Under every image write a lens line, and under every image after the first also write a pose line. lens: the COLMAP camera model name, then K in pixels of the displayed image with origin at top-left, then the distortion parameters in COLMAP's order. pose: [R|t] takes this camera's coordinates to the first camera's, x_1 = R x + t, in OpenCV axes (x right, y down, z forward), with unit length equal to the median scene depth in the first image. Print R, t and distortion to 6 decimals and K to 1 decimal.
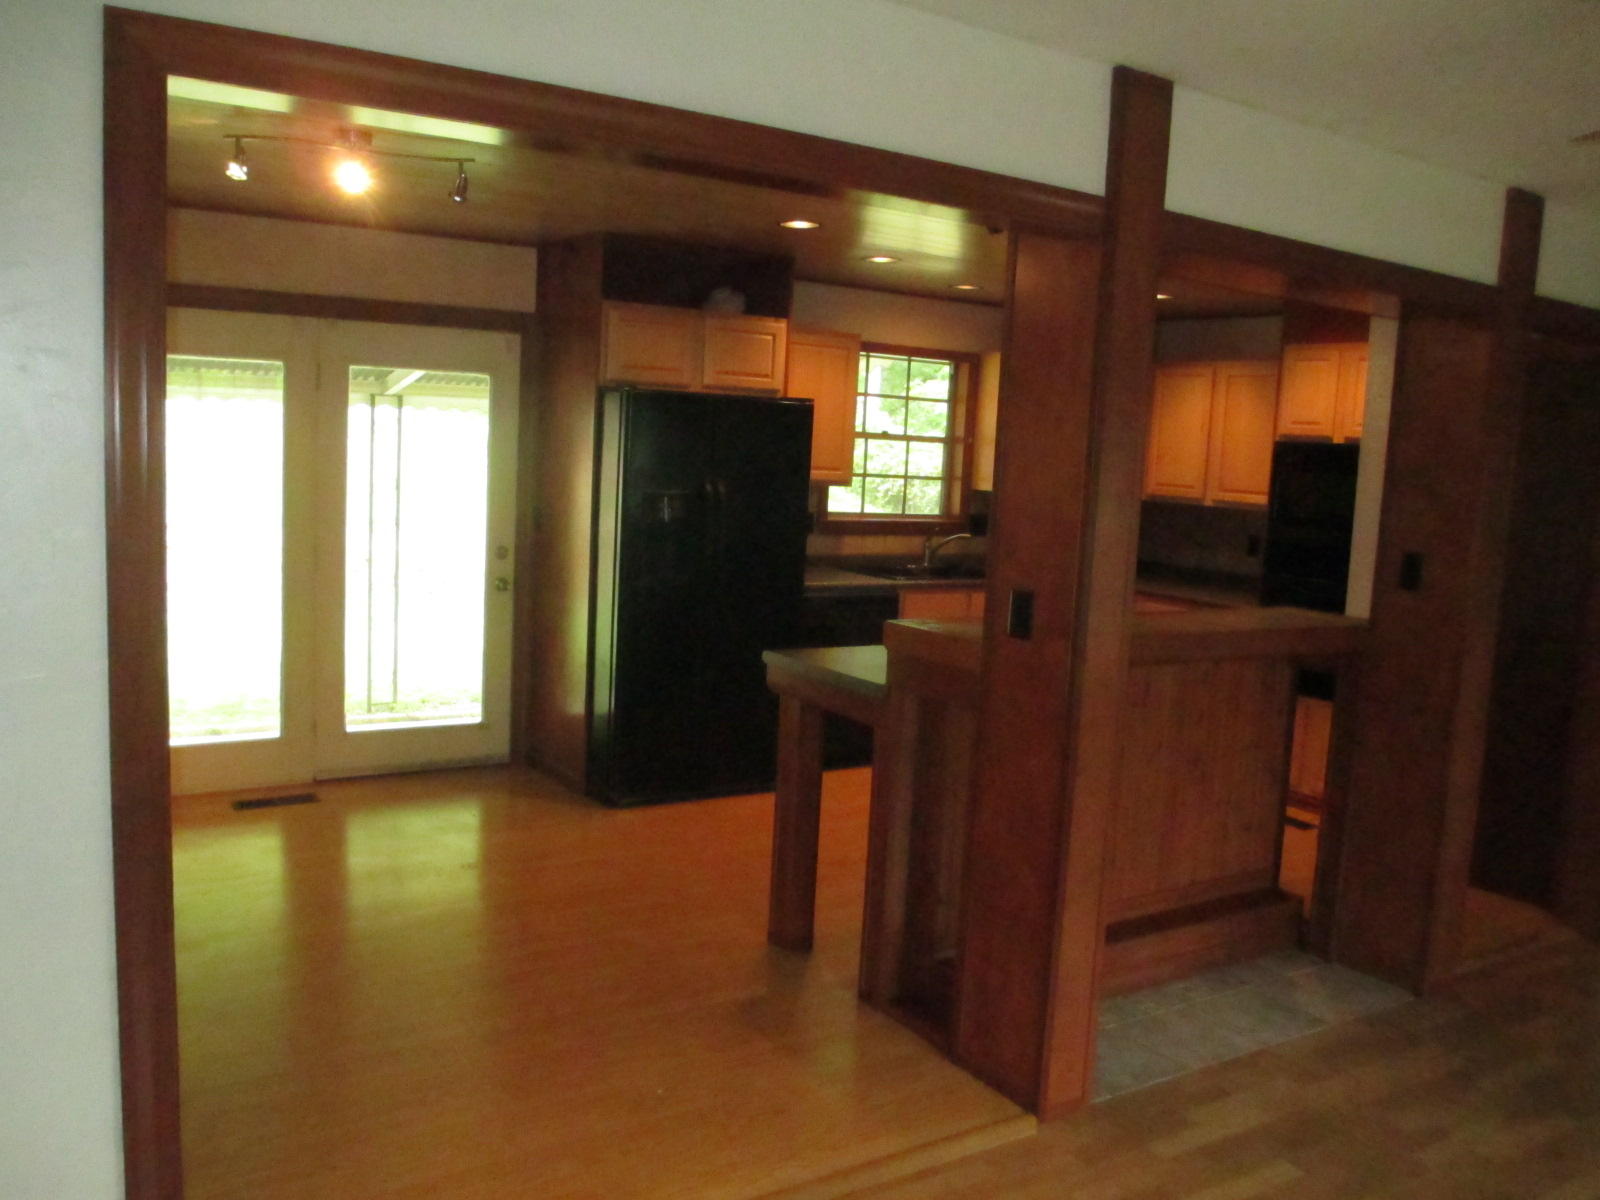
lens RADIAL K [[1339.5, 0, 801.2], [0, 1339.5, 596.6], [0, 0, 1]] dist [-0.036369, 0.002165]
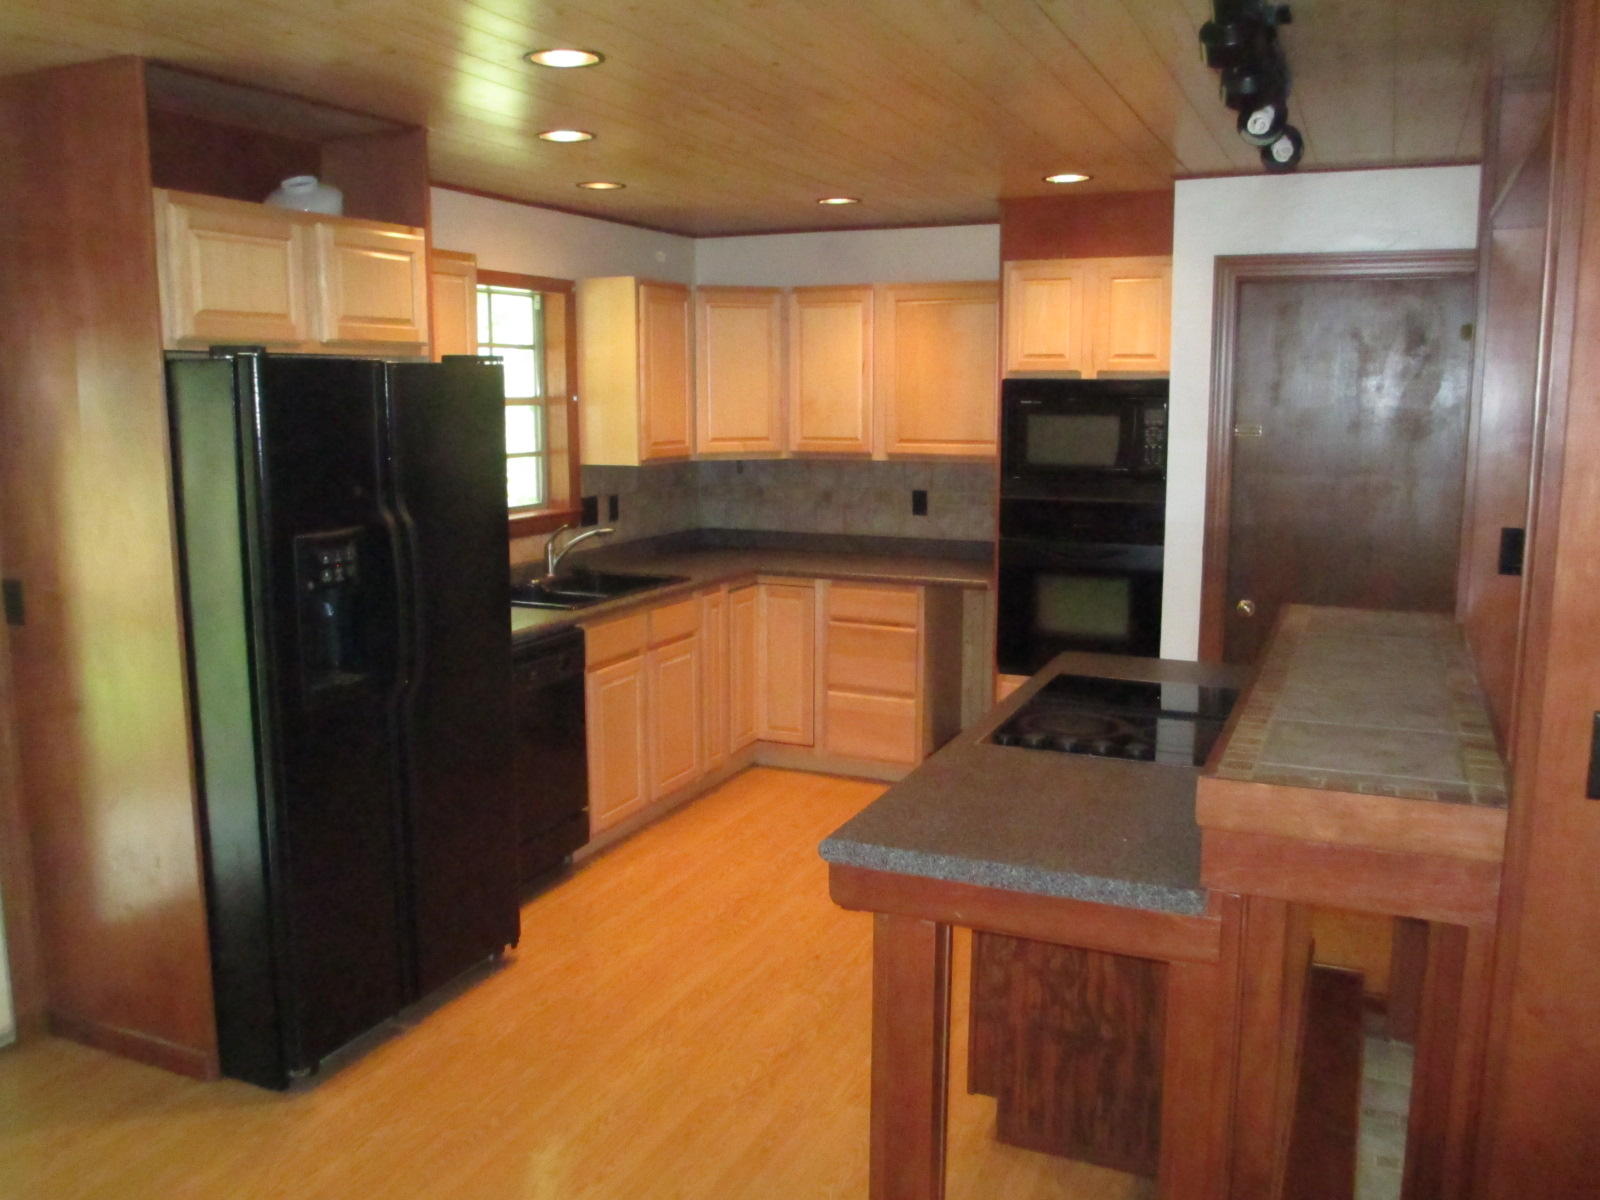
lens RADIAL K [[1339.5, 0, 797.8], [0, 1339.5, 603.5], [0, 0, 1]] dist [-0.036369, 0.002165]
pose [[0.844787, -0.140904, 0.516219, -0.202025], [0.111004, 0.989869, 0.088532, -0.068959], [-0.523463, -0.017488, 0.851869, 0.371933]]
